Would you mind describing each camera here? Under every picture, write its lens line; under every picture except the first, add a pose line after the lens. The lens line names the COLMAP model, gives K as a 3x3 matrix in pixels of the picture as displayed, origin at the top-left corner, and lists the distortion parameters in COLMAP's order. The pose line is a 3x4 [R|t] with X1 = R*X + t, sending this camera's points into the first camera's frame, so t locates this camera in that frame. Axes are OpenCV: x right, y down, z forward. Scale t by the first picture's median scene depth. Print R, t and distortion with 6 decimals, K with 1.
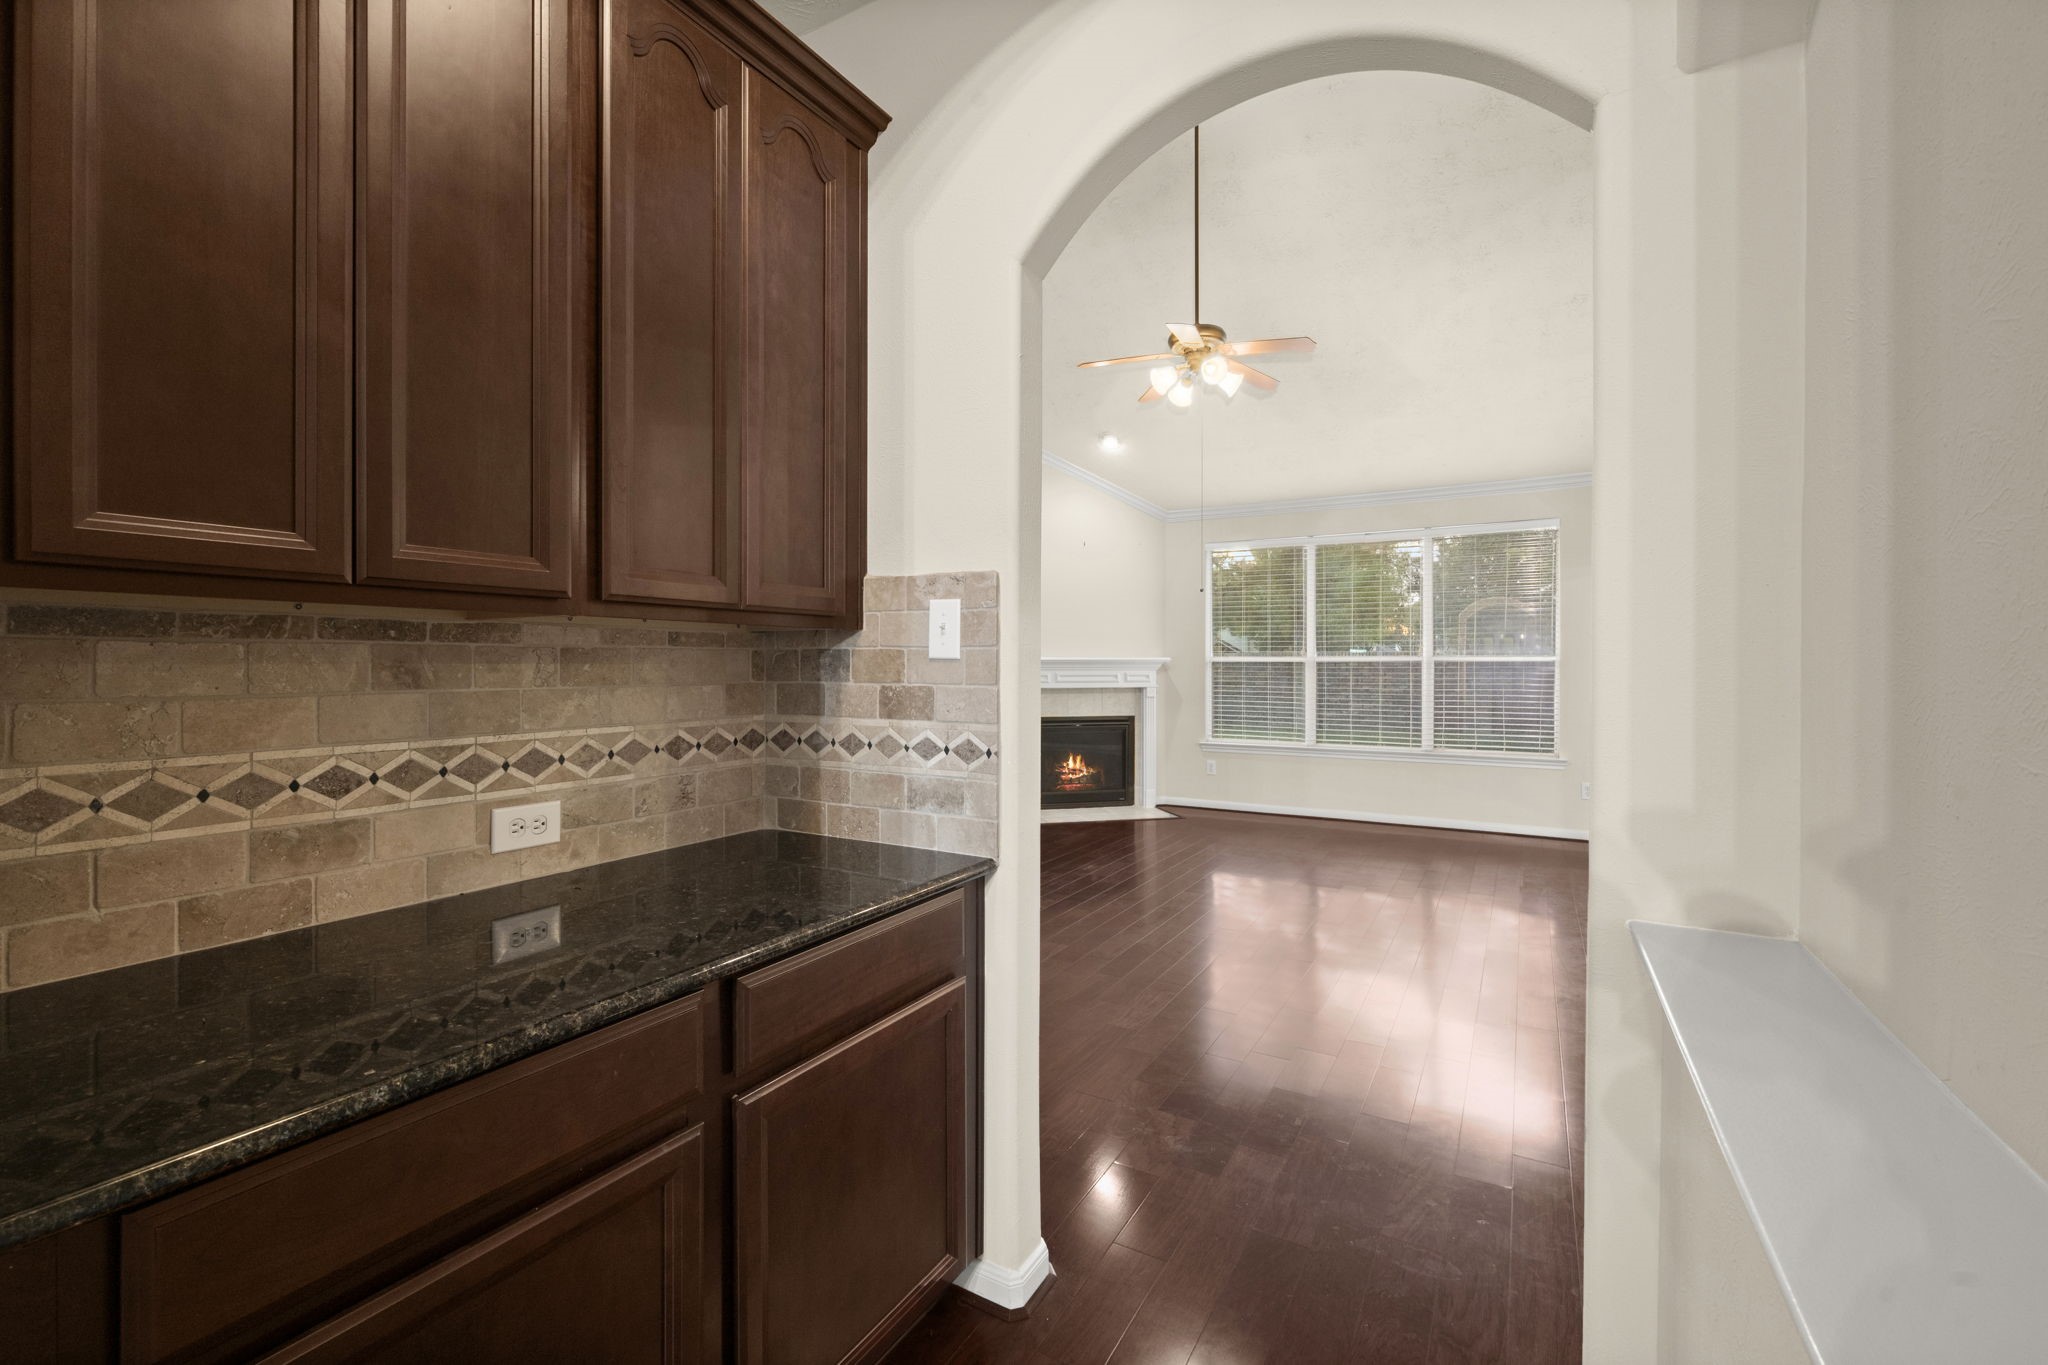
lens RADIAL K [[844.7, 0, 1024.0], [0, 844.7, 682.5], [0, 0, 1]] dist [-0.000145, -0.000022]
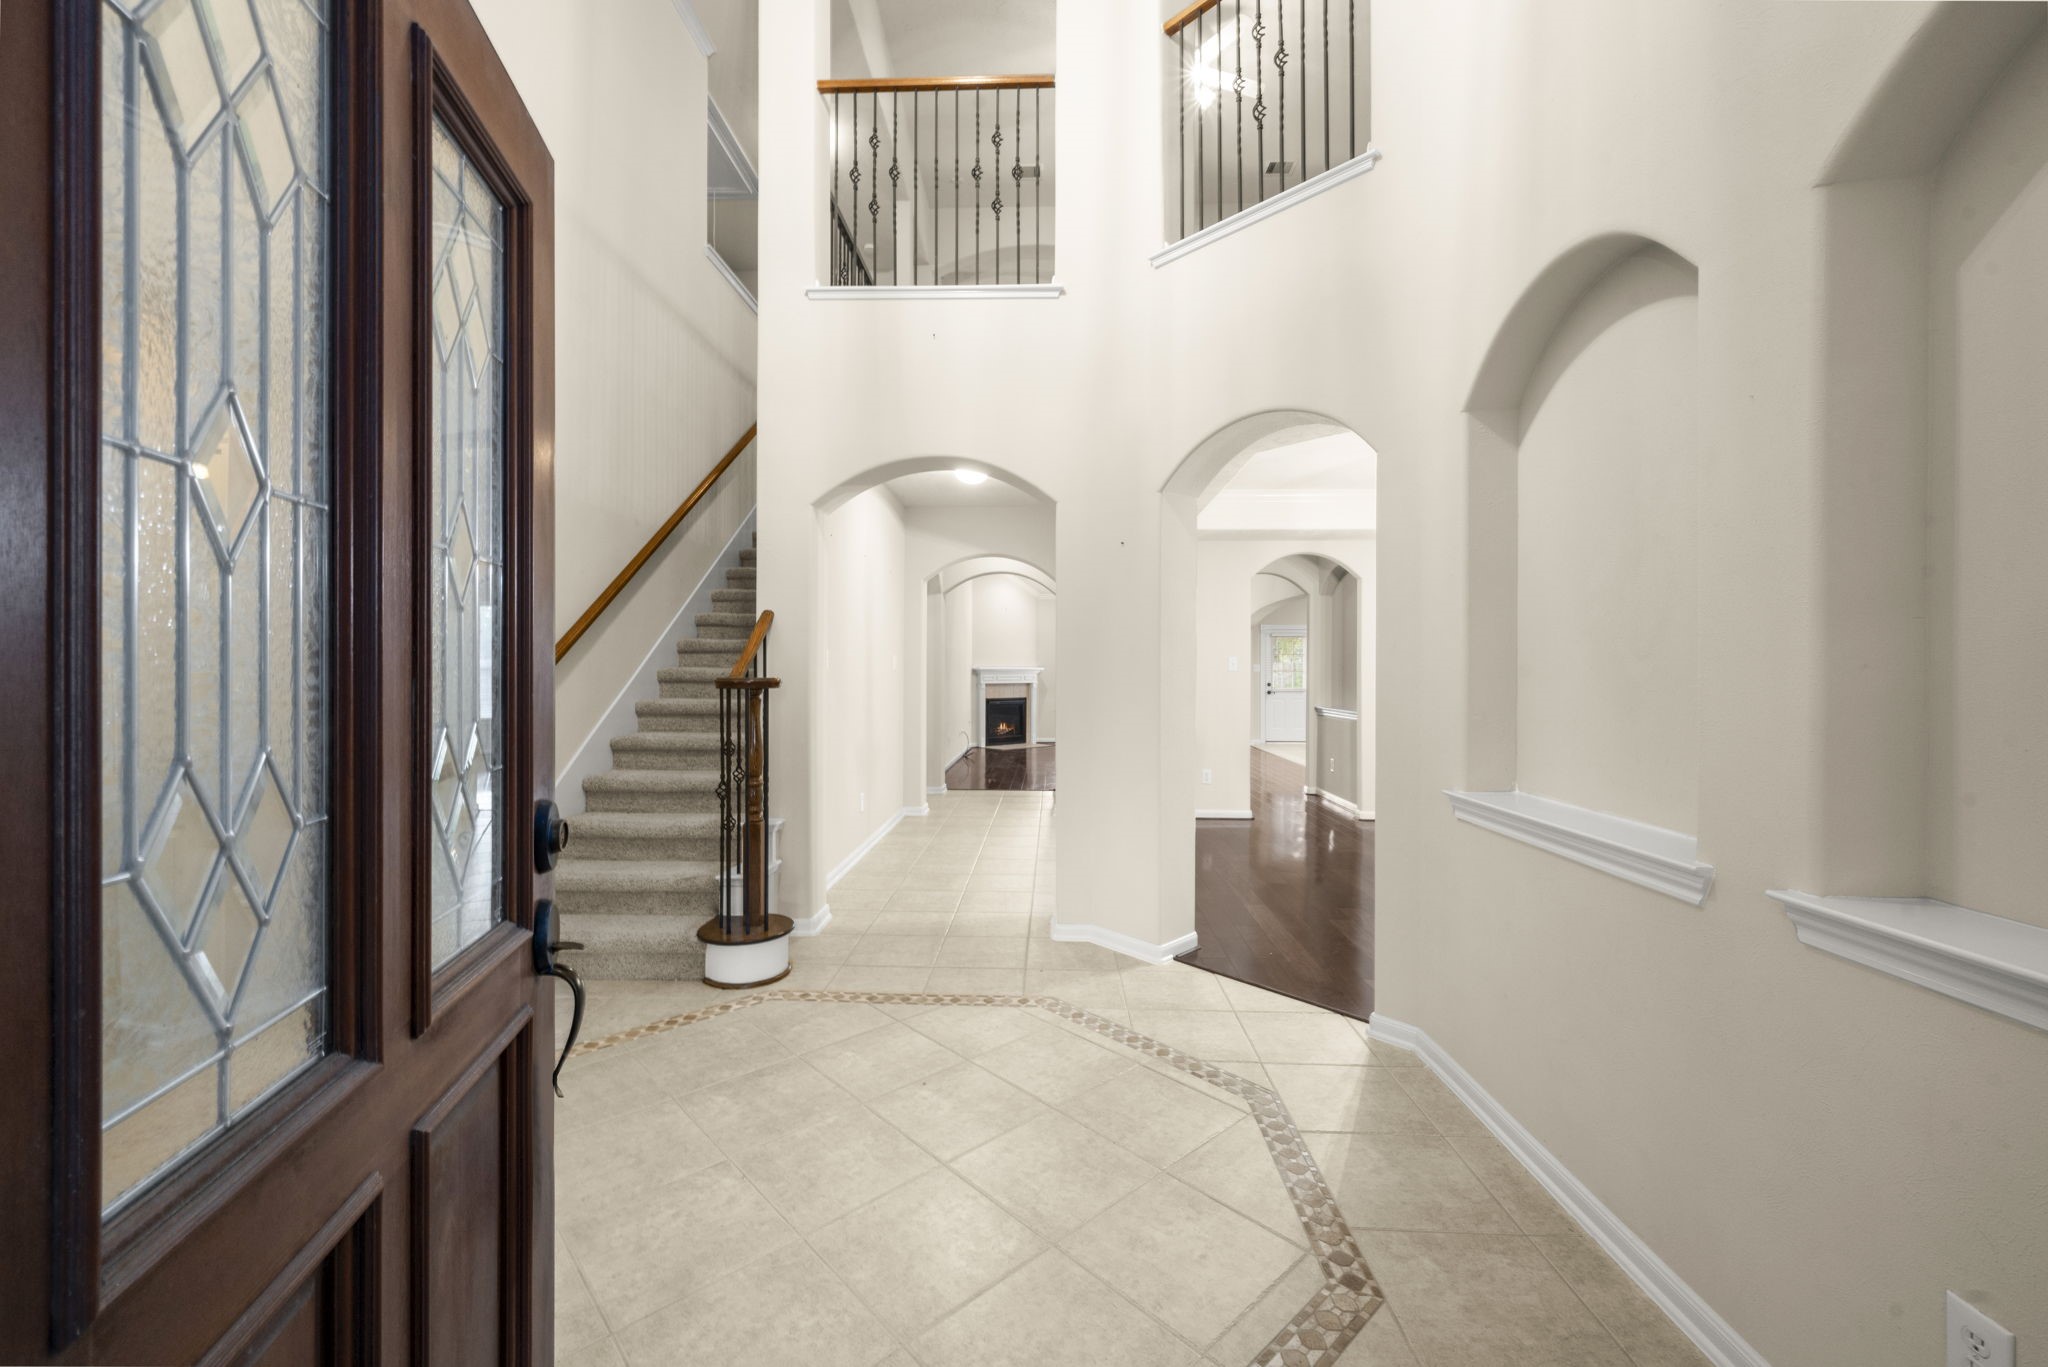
lens RADIAL K [[844.7, 0, 1024.0], [0, 844.7, 683.5], [0, 0, 1]] dist [-0.000145, -0.000022]
pose [[0.861281, 0.002812, 0.508122, -0.864923], [-0.004755, 0.999986, 0.002526, 0.001507], [-0.508108, -0.004592, 0.861281, -0.671736]]
